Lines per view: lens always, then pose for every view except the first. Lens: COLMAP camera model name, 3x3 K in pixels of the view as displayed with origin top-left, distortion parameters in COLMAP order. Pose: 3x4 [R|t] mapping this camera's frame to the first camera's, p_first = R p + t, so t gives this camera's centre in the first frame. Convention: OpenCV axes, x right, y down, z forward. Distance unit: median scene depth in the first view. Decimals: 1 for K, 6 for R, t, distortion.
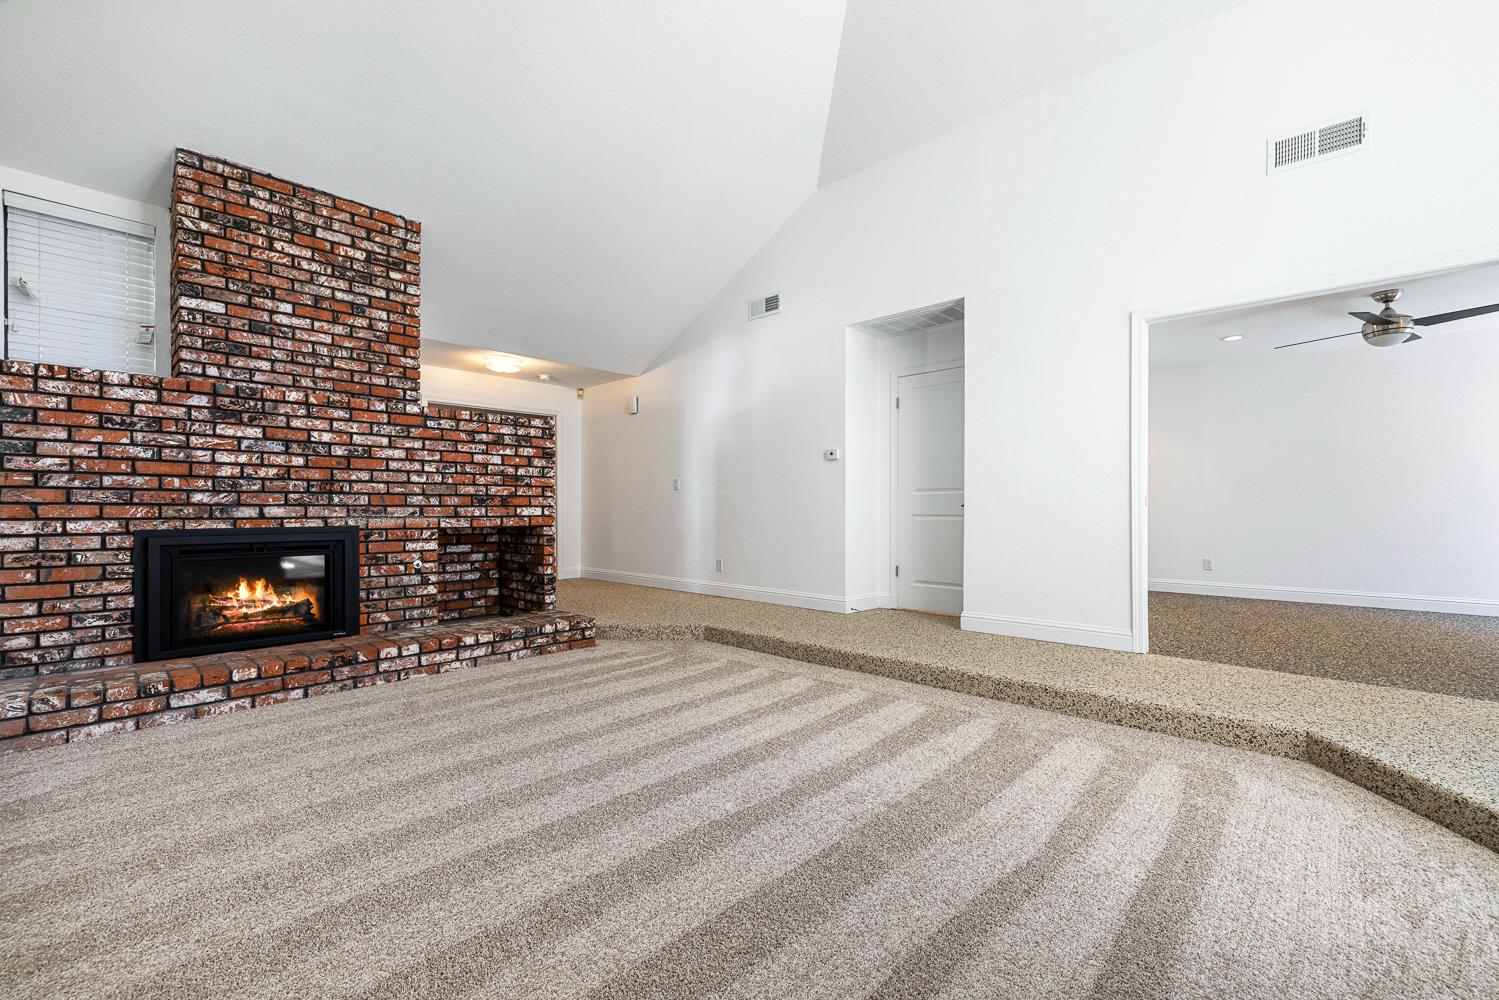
lens RADIAL K [[631.6, 0, 745.4], [0, 631.6, 510.9], [0, 0, 1]] dist [0.003325, -0.000798]
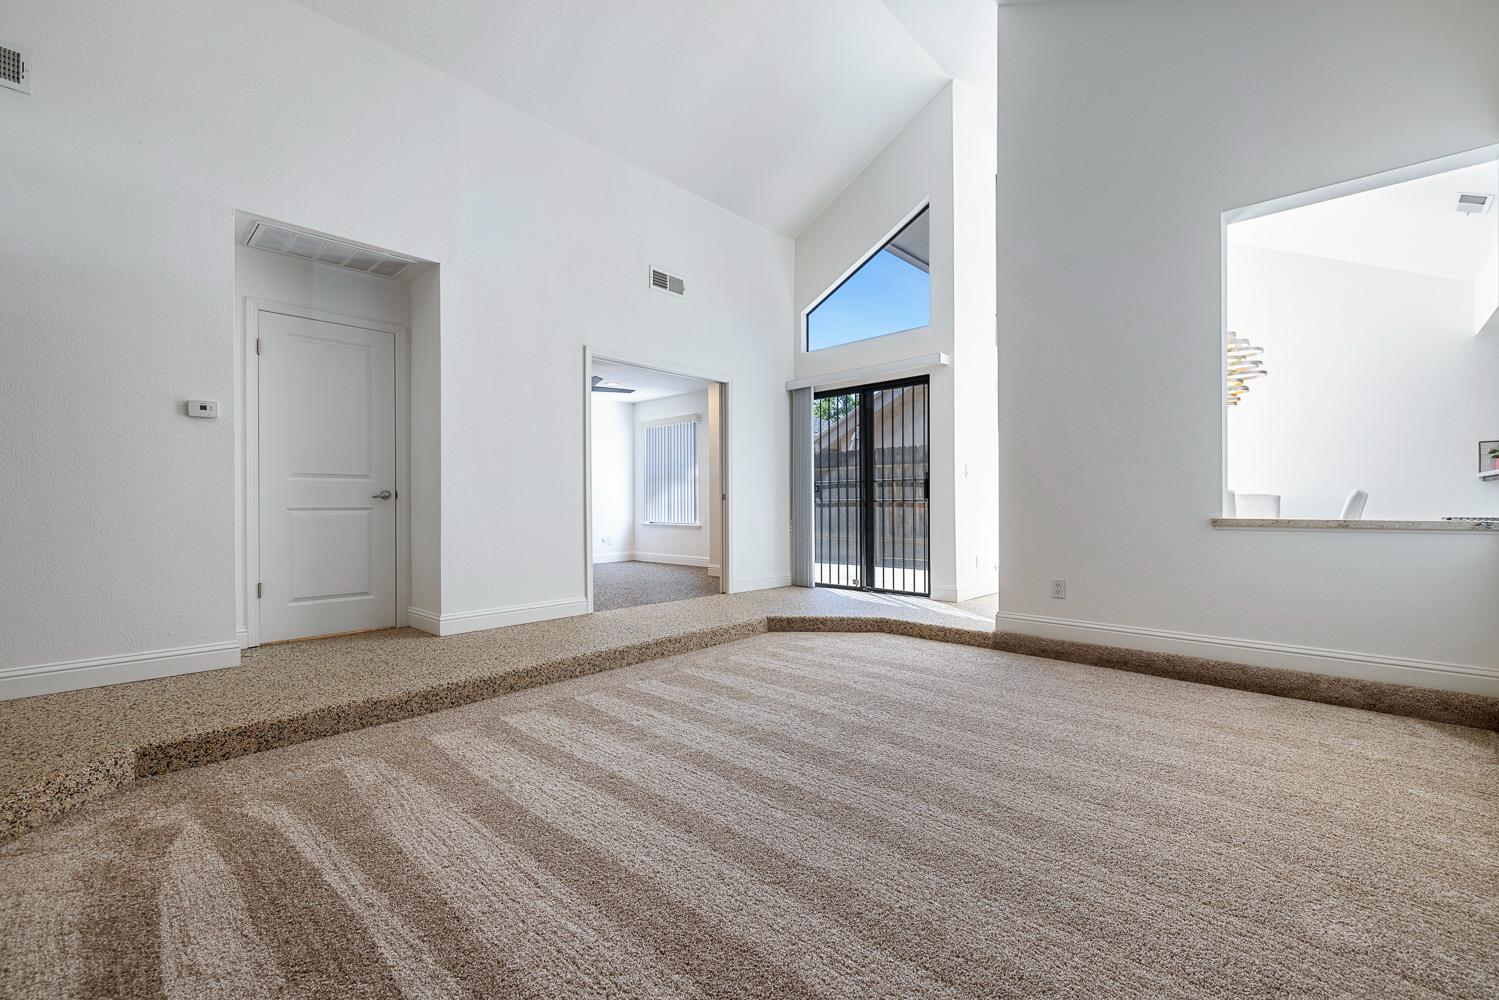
lens RADIAL K [[631.6, 0, 748.1], [0, 631.6, 503.2], [0, 0, 1]] dist [0.003325, -0.000798]
pose [[-0.006534, 0.005076, 0.999966, -0.634912], [0.008032, 0.999955, -0.005024, 0.010067], [-0.999946, 0.007999, -0.006575, 0.665659]]
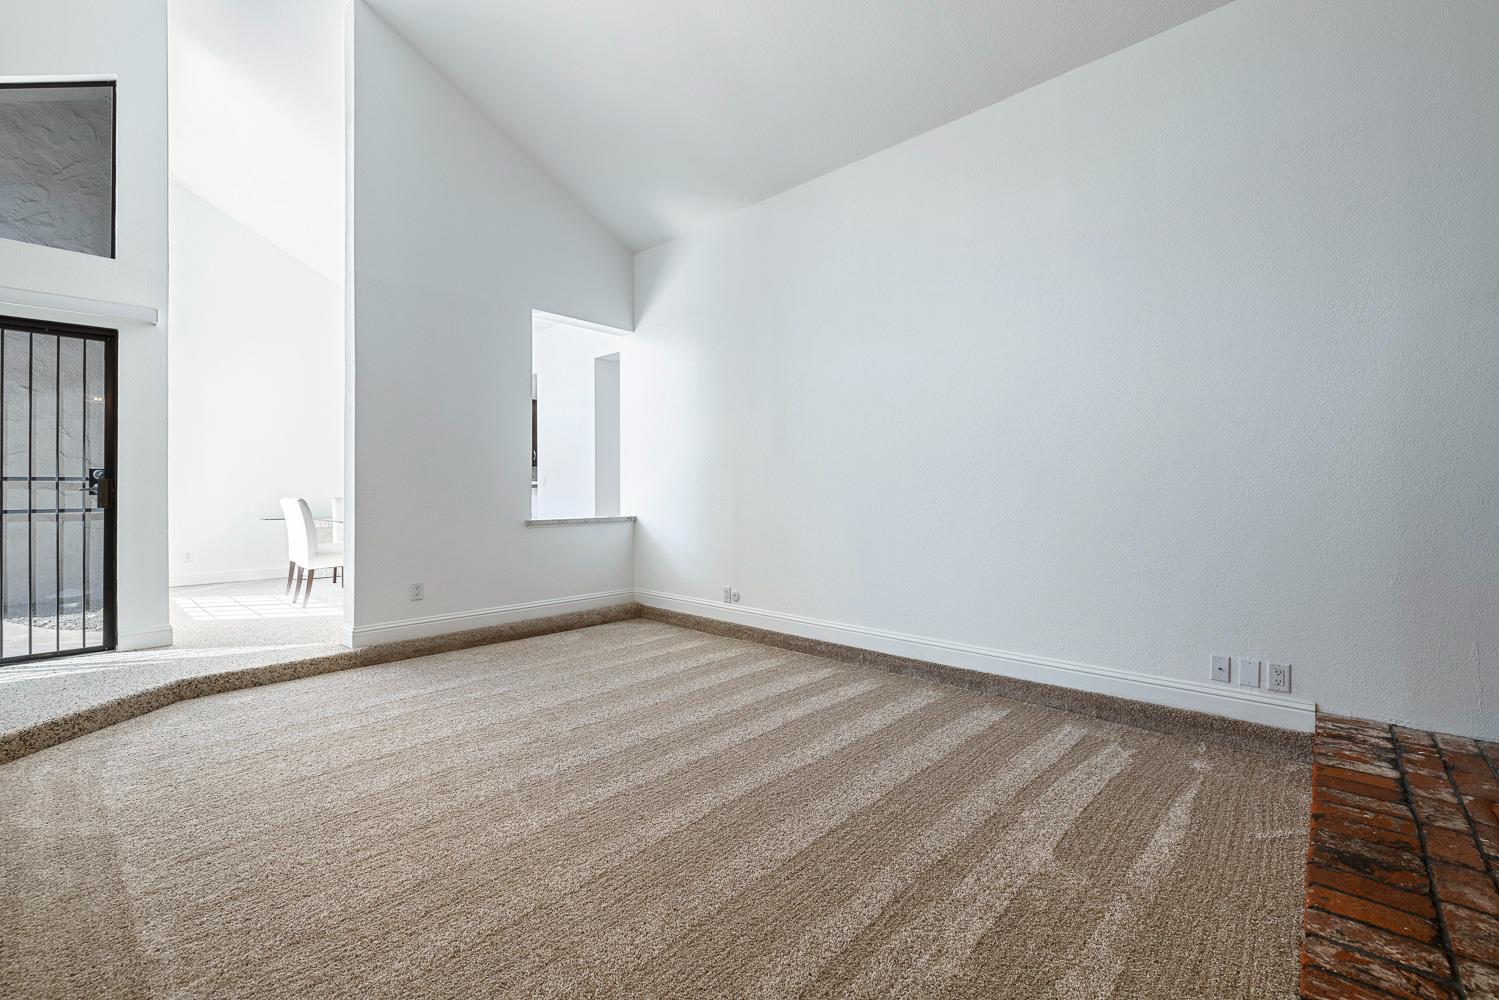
lens RADIAL K [[631.6, 0, 749.1], [0, 631.6, 489.2], [0, 0, 1]] dist [0.003325, -0.000798]
pose [[-0.999744, 0.003515, -0.022359, -0.190358], [0.003431, 0.999987, 0.003789, -0.032647], [0.022372, 0.003711, -0.999743, 1.258780]]
